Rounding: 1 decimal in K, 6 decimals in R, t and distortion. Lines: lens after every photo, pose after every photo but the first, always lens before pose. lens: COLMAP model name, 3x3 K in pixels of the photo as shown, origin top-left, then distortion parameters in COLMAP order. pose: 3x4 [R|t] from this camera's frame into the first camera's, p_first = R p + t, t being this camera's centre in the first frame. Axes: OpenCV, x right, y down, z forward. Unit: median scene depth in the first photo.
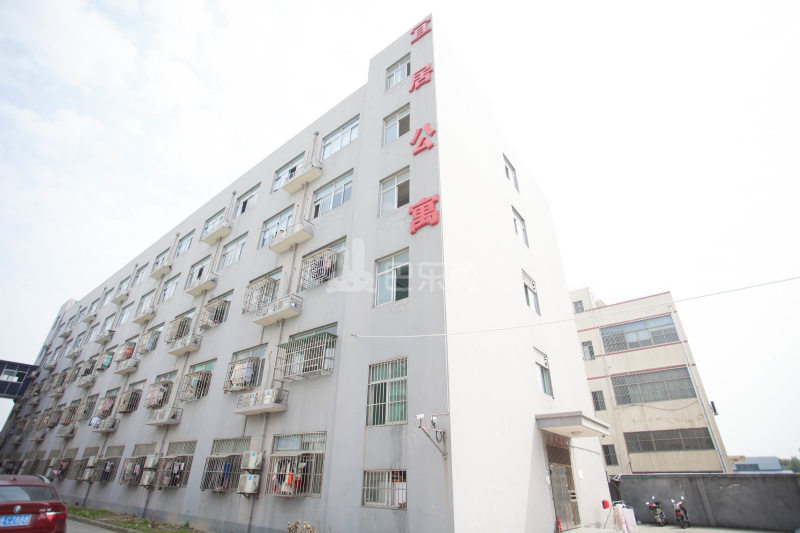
lens RADIAL K [[388.2, 0, 394.1], [0, 388.2, 266.9], [0, 0, 1]] dist [-0.073277, 0.034835]
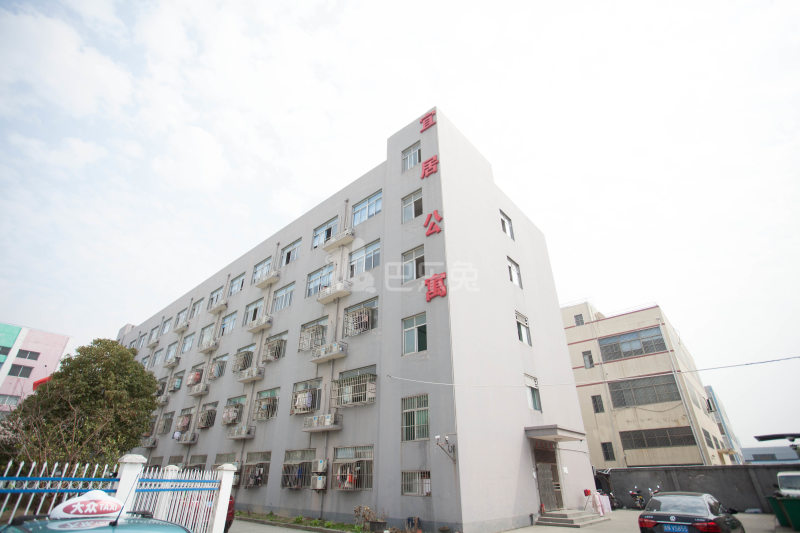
lens RADIAL K [[388.2, 0, 394.1], [0, 388.2, 266.9], [0, 0, 1]] dist [-0.073277, 0.034835]
pose [[0.998086, -0.043223, -0.044233, -0.005088], [0.043527, 0.999035, 0.005922, -0.163354], [0.043935, -0.007836, 0.999004, -0.286861]]
